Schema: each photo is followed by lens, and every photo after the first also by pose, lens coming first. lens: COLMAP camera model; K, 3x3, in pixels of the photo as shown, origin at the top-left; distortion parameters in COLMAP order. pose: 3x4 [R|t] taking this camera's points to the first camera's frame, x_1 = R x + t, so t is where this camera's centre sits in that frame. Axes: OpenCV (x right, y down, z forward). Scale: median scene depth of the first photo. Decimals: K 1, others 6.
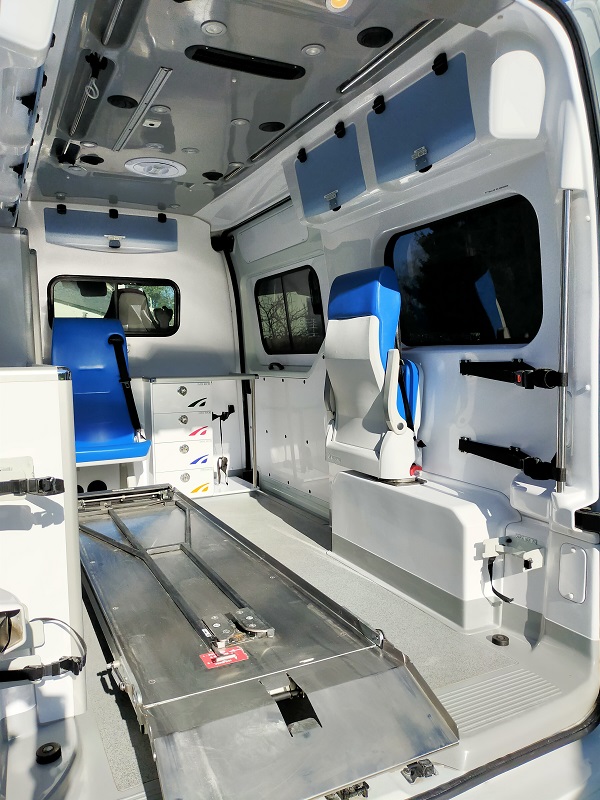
lens RADIAL K [[612.5, 0, 299.7], [0, 612.5, 412.3], [0, 0, 1]] dist [0.028595, -0.001992]
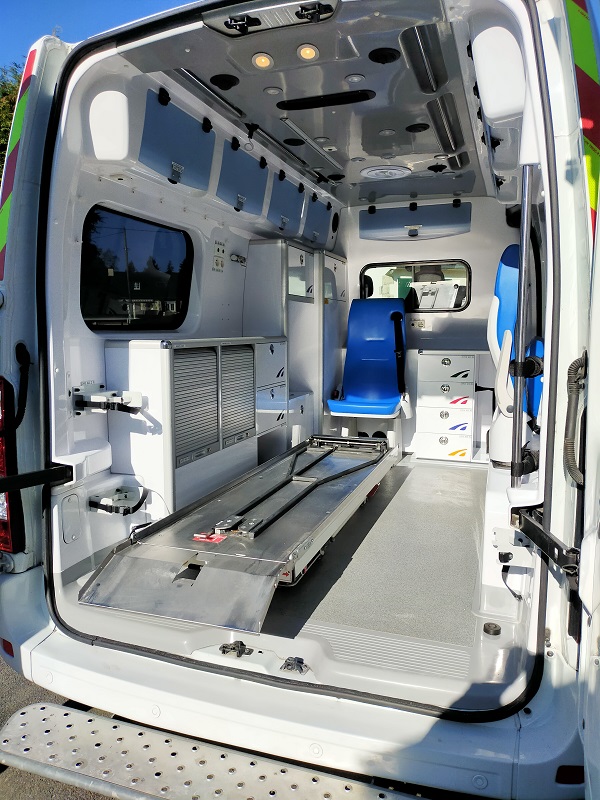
lens RADIAL K [[600.5, 0, 300.0], [0, 600.5, 400.0], [0, 0, 1]] dist [0.063338, -0.000608]
pose [[0.697712, 0.100391, -0.709309, 0.406990], [-0.076152, 0.994916, 0.065908, -0.019121], [0.712320, 0.008030, 0.701809, 0.050944]]
